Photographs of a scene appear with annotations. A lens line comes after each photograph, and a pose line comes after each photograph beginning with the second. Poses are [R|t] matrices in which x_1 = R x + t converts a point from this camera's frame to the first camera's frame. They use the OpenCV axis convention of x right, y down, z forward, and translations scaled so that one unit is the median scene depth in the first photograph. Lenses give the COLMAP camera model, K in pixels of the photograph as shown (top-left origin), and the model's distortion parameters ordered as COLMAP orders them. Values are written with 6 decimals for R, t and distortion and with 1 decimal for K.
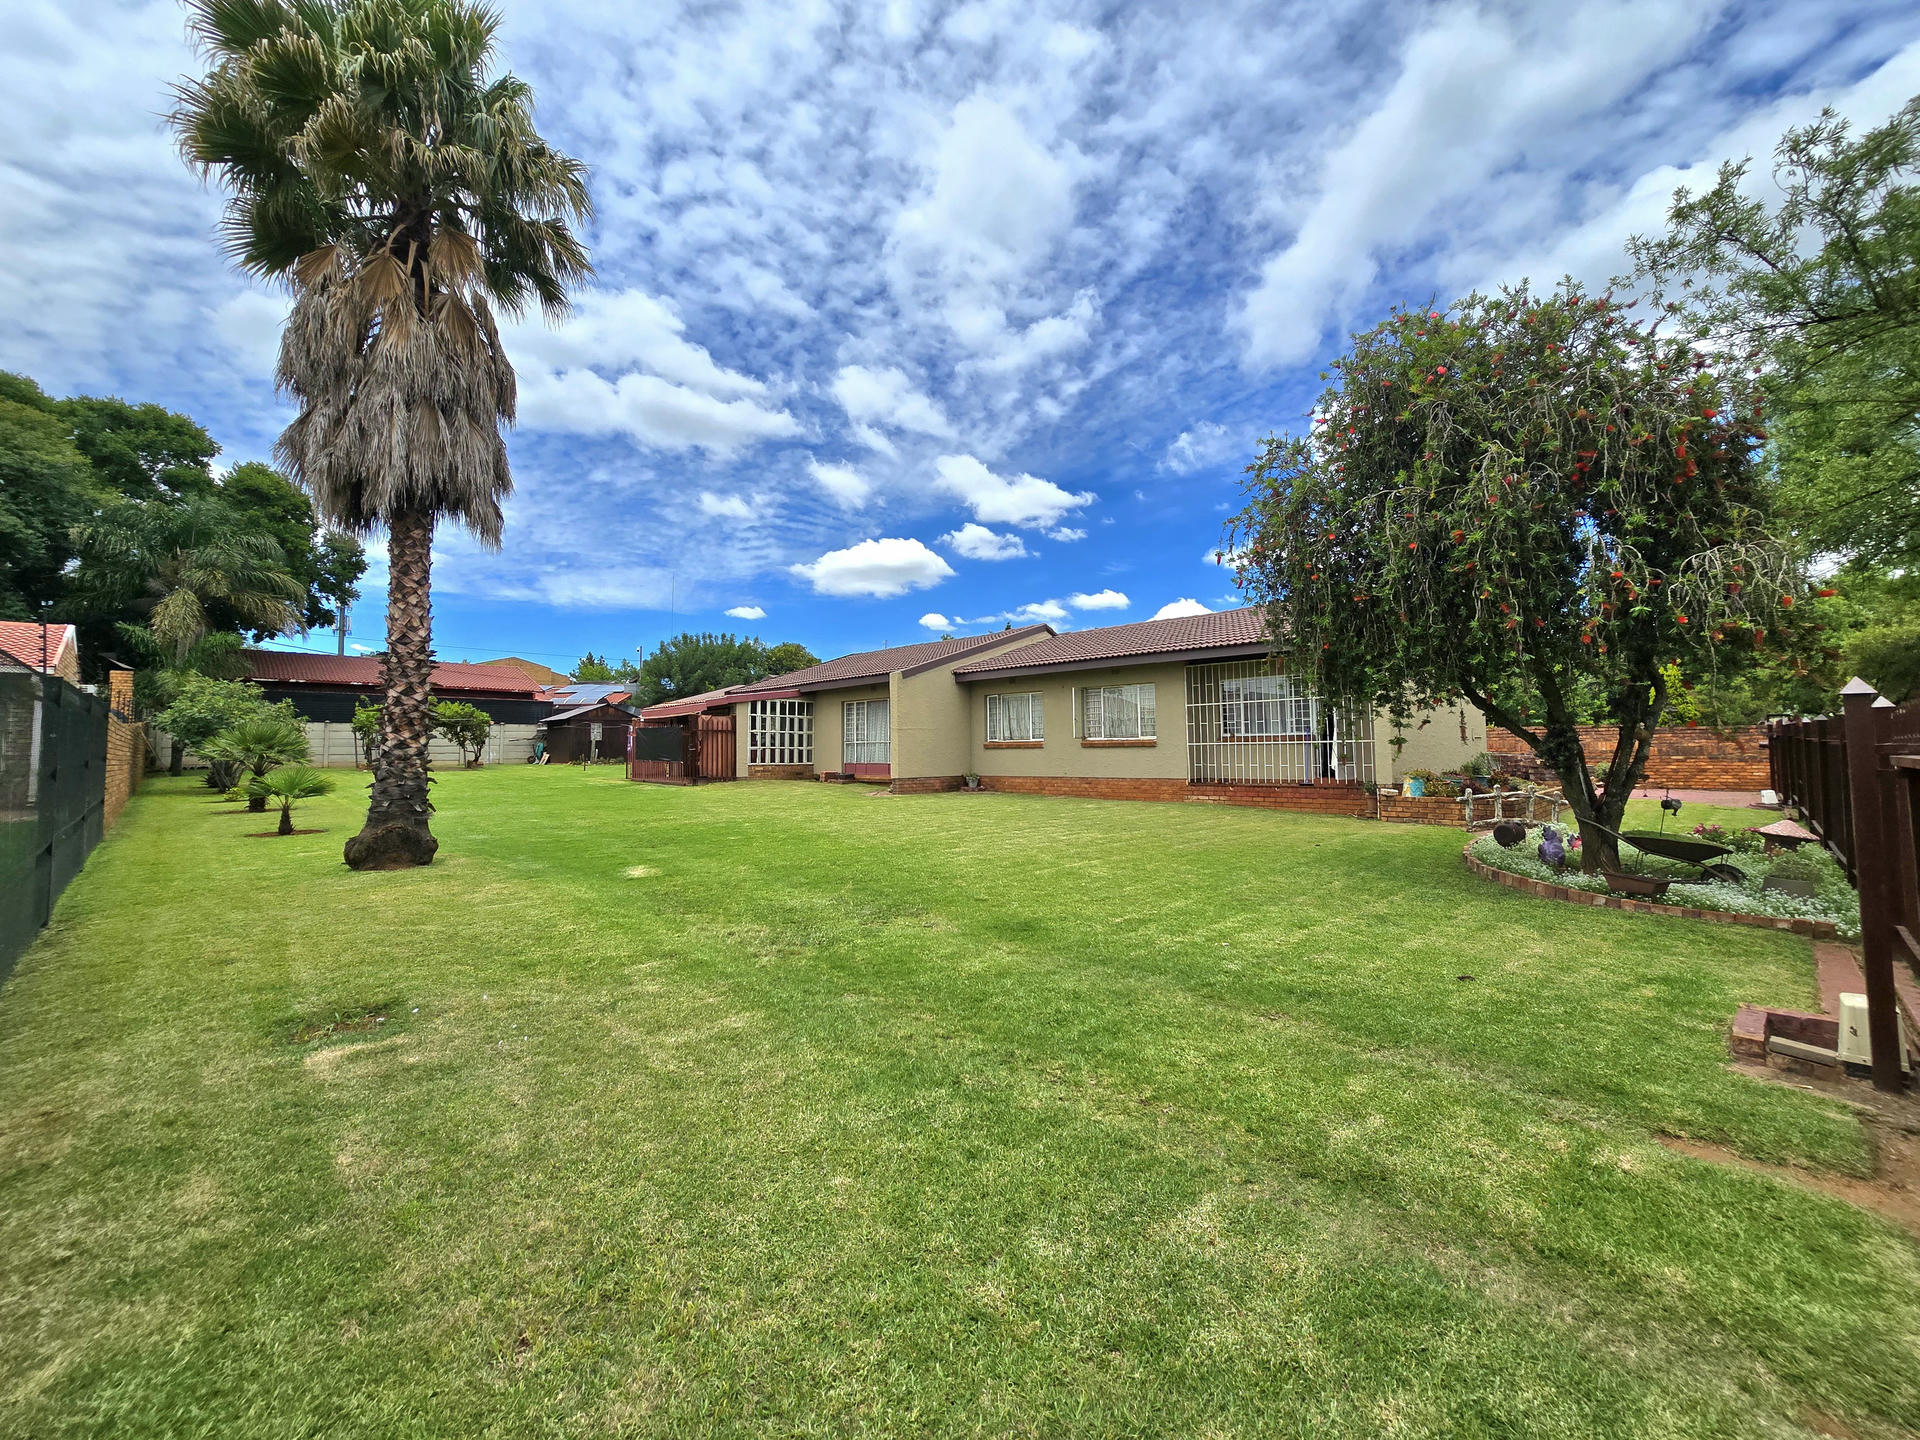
lens RADIAL K [[781.7, 0, 963.0], [0, 781.7, 705.4], [0, 0, 1]] dist [-0.003709, 0.000792]
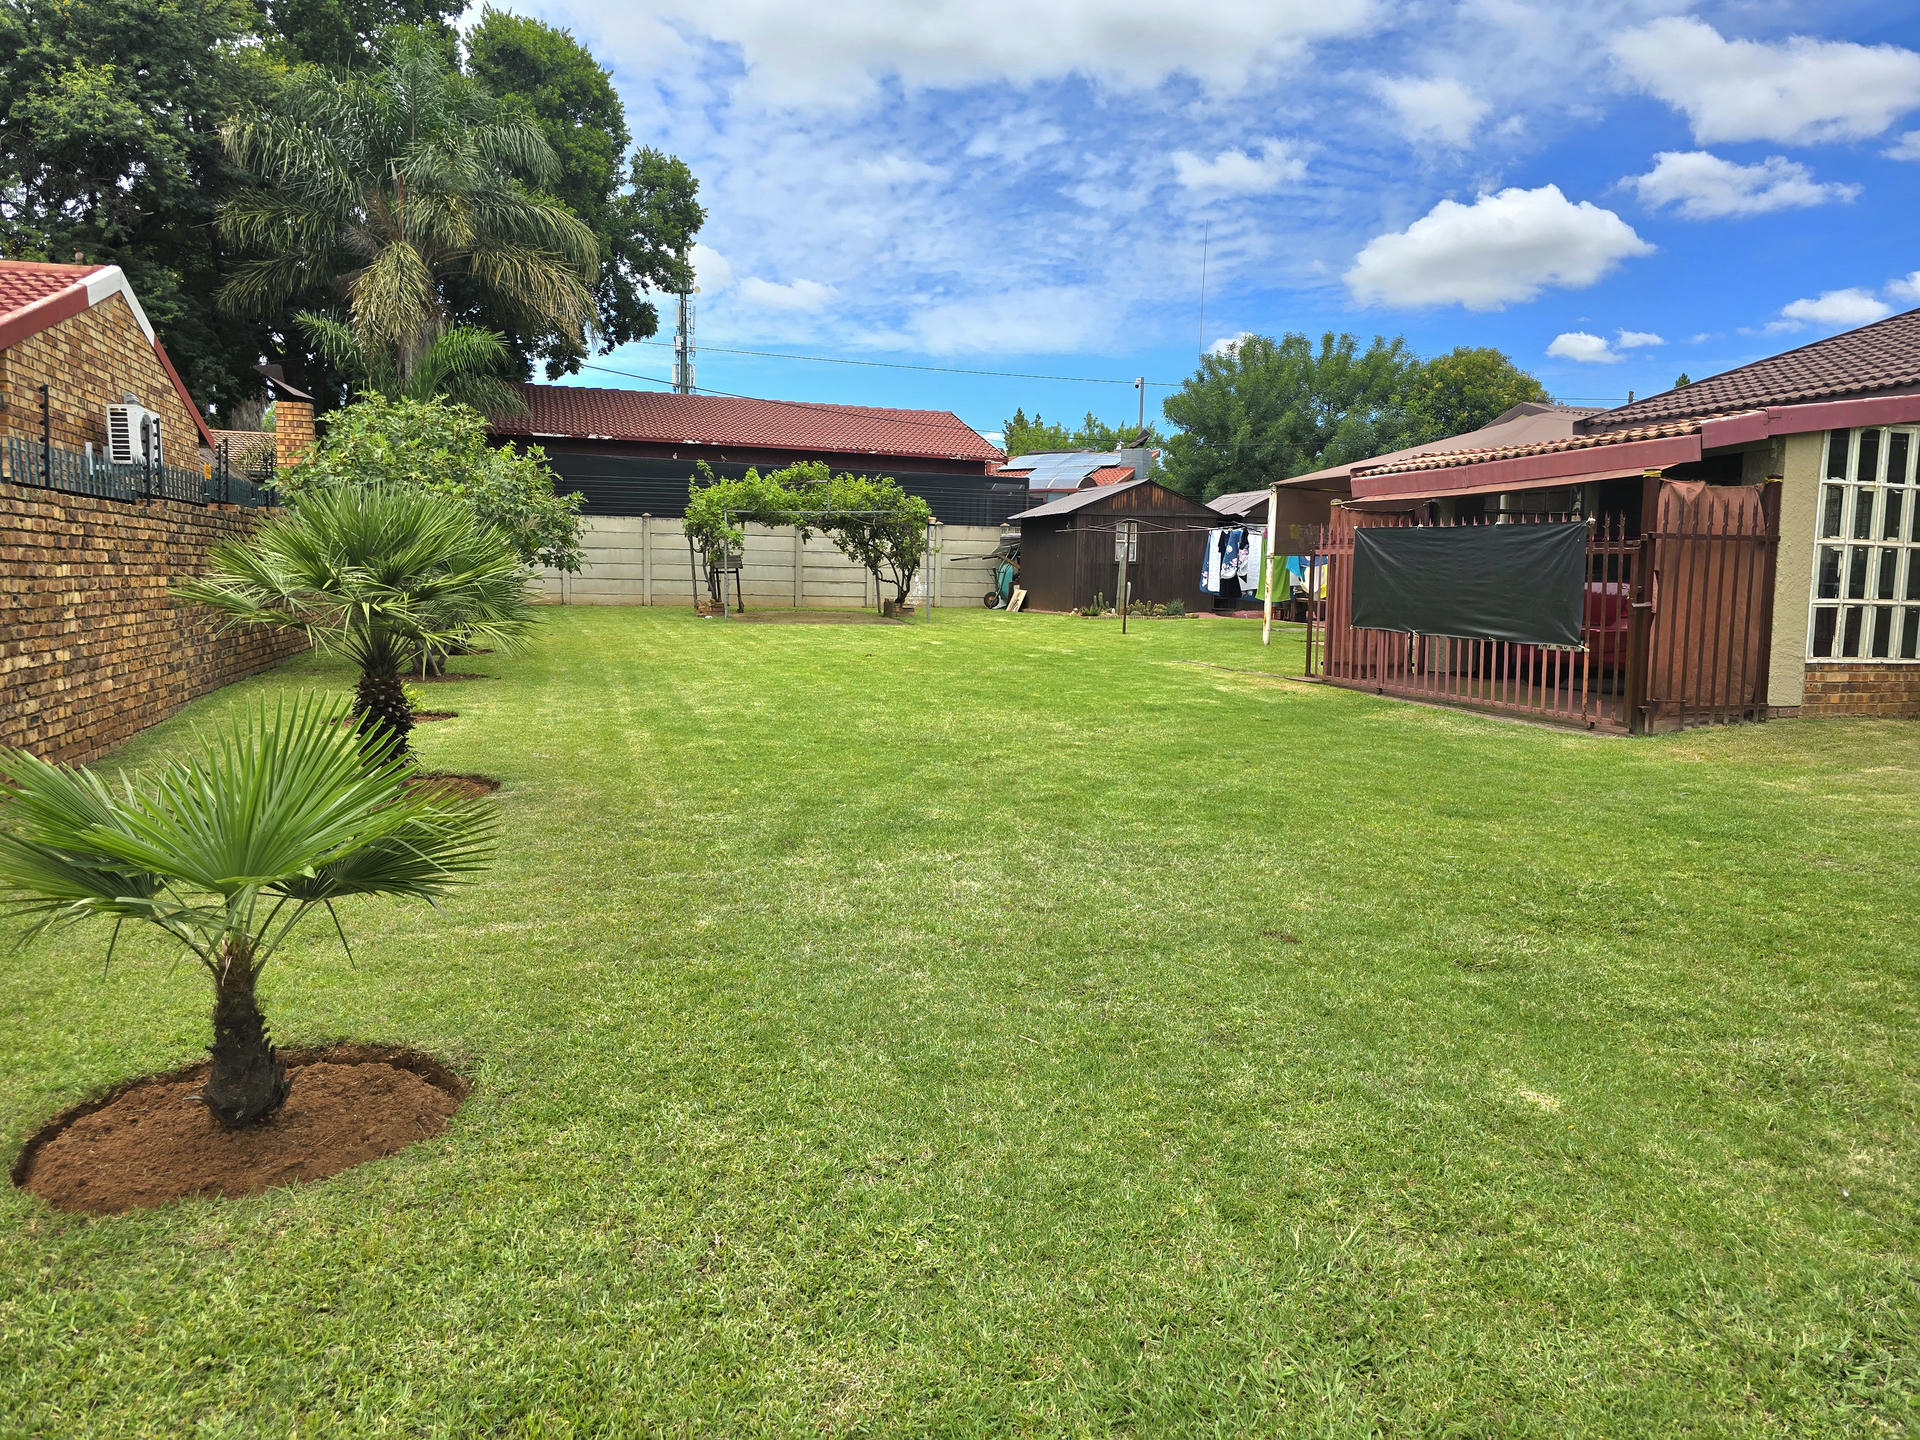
lens RADIAL K [[1272.5, 0, 957.7], [0, 1272.5, 739.2], [0, 0, 1]] dist [-0.032856, -0.016014]
pose [[0.893335, 0.077048, -0.442738, -0.854962], [0.004207, 0.983716, 0.179680, 0.051639], [0.449372, -0.162377, 0.878464, 1.133483]]
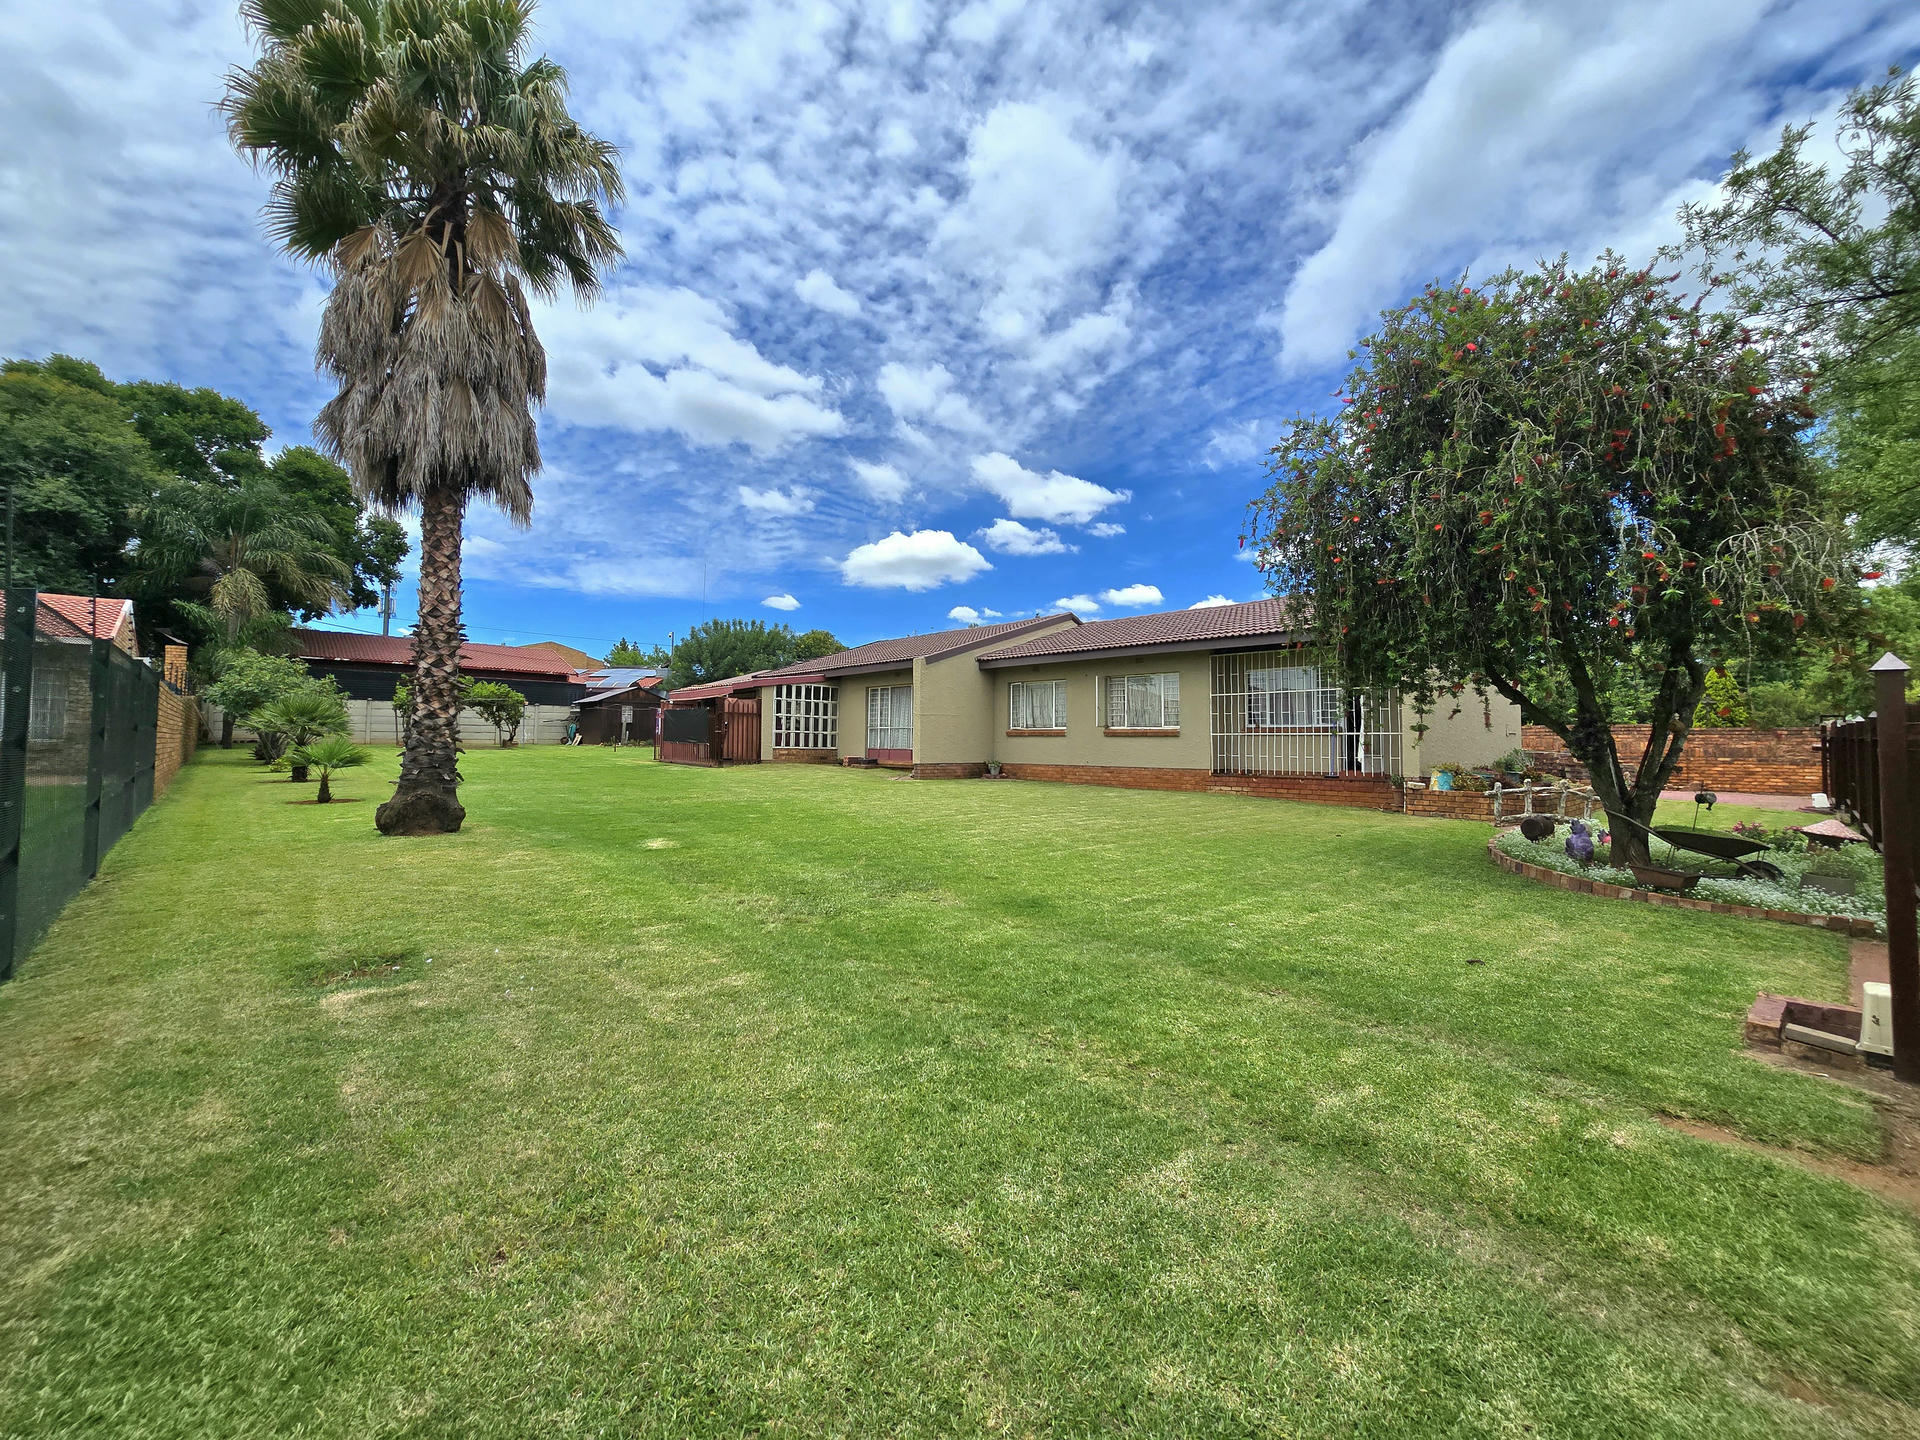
lens RADIAL K [[781.7, 0, 963.3], [0, 781.7, 705.1], [0, 0, 1]] dist [-0.003709, 0.000792]
pose [[0.999186, 0.017440, -0.036388, 0.017577], [-0.017085, 0.999803, 0.010060, 0.015484], [0.036556, -0.009430, 0.999287, -0.000935]]
